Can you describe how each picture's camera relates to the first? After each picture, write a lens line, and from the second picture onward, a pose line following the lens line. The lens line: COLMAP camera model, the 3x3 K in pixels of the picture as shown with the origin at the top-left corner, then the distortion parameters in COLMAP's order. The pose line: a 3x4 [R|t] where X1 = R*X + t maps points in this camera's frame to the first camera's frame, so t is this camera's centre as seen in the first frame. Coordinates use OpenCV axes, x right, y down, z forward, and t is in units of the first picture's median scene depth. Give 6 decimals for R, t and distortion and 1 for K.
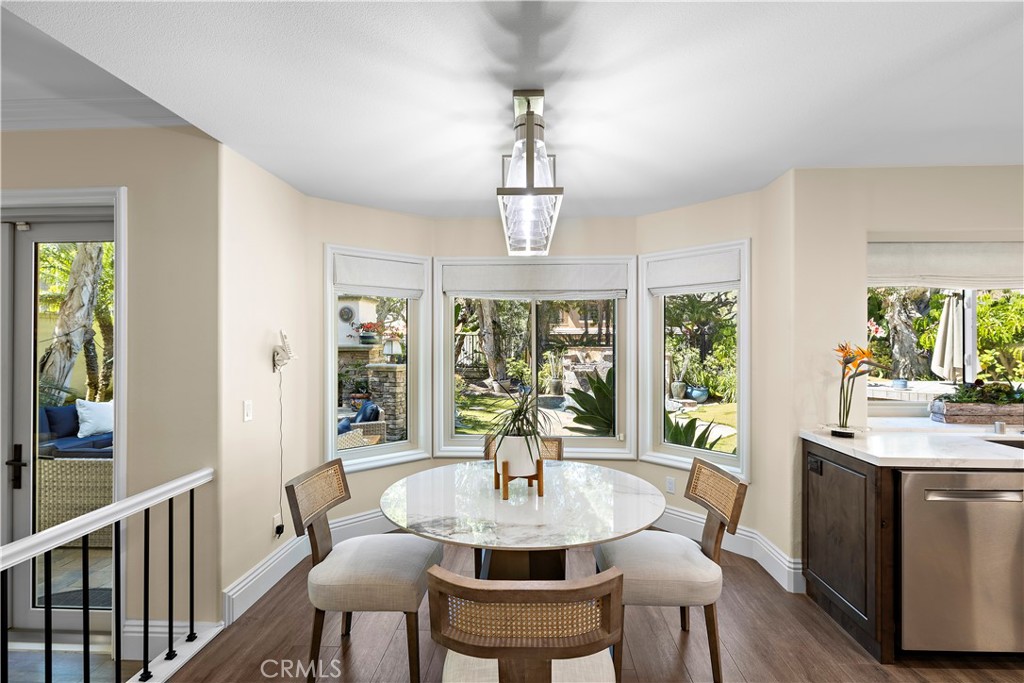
lens RADIAL K [[487.5, 0, 517.0], [0, 487.5, 337.9], [0, 0, 1]] dist [-0.006174, -0.000661]
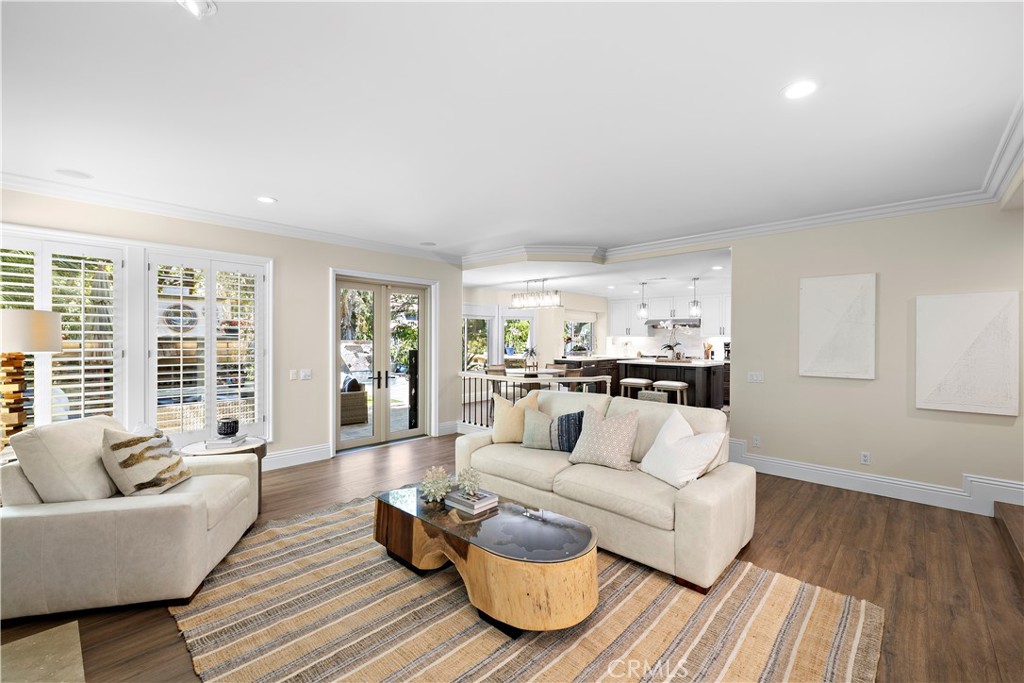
lens RADIAL K [[436.2, 0, 514.4], [0, 436.2, 340.7], [0, 0, 1]] dist [0.000098, 0.001722]
pose [[0.643549, 0.002641, 0.765400, -2.419141], [-0.010027, 0.999937, 0.004980, 0.041458], [-0.765339, -0.010880, 0.643535, -1.047959]]
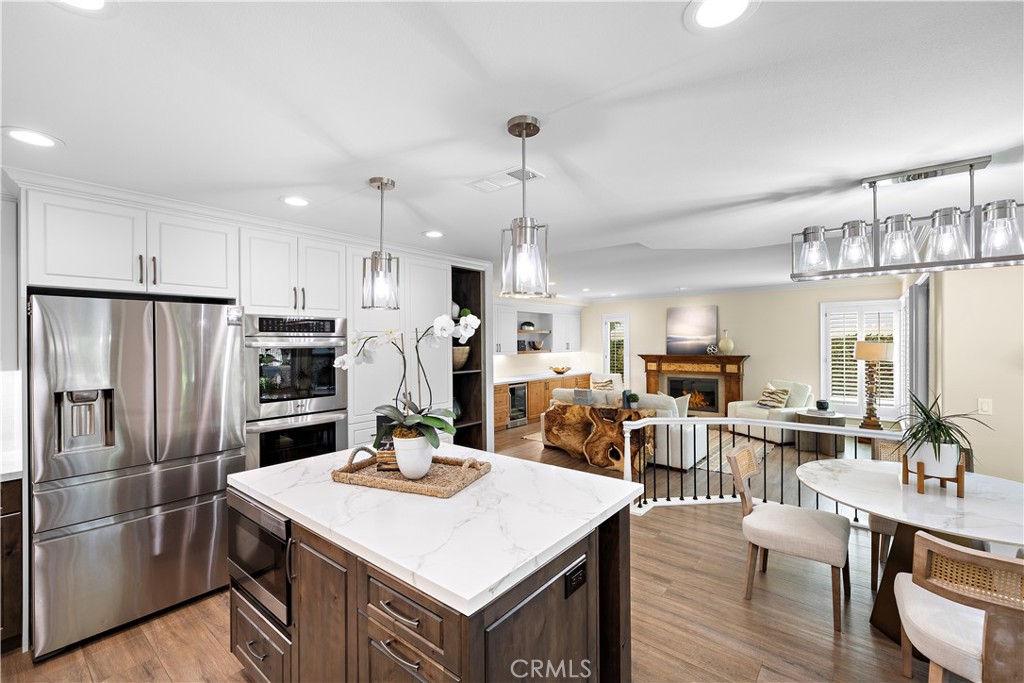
lens RADIAL K [[436.2, 0, 512.8], [0, 436.2, 342.1], [0, 0, 1]] dist [0.000098, 0.001722]
pose [[-0.597141, 0.005294, -0.802119, 1.207344], [0.007948, 0.999968, 0.000682, -0.038903], [0.802097, -0.005968, -0.597164, 0.687716]]
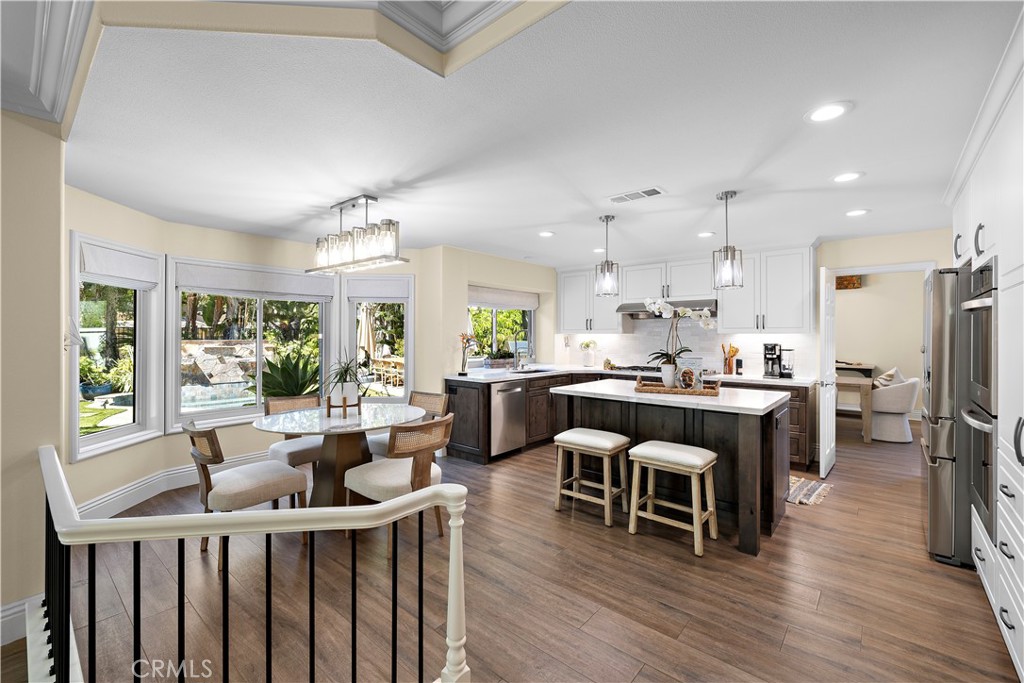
lens RADIAL K [[436.2, 0, 512.5], [0, 436.2, 333.8], [0, 0, 1]] dist [0.000098, 0.001722]
pose [[0.615953, 0.003938, 0.787773, -0.713620], [-0.004694, 0.999988, -0.001329, 0.020012], [-0.787769, -0.002880, 0.615964, -0.359707]]
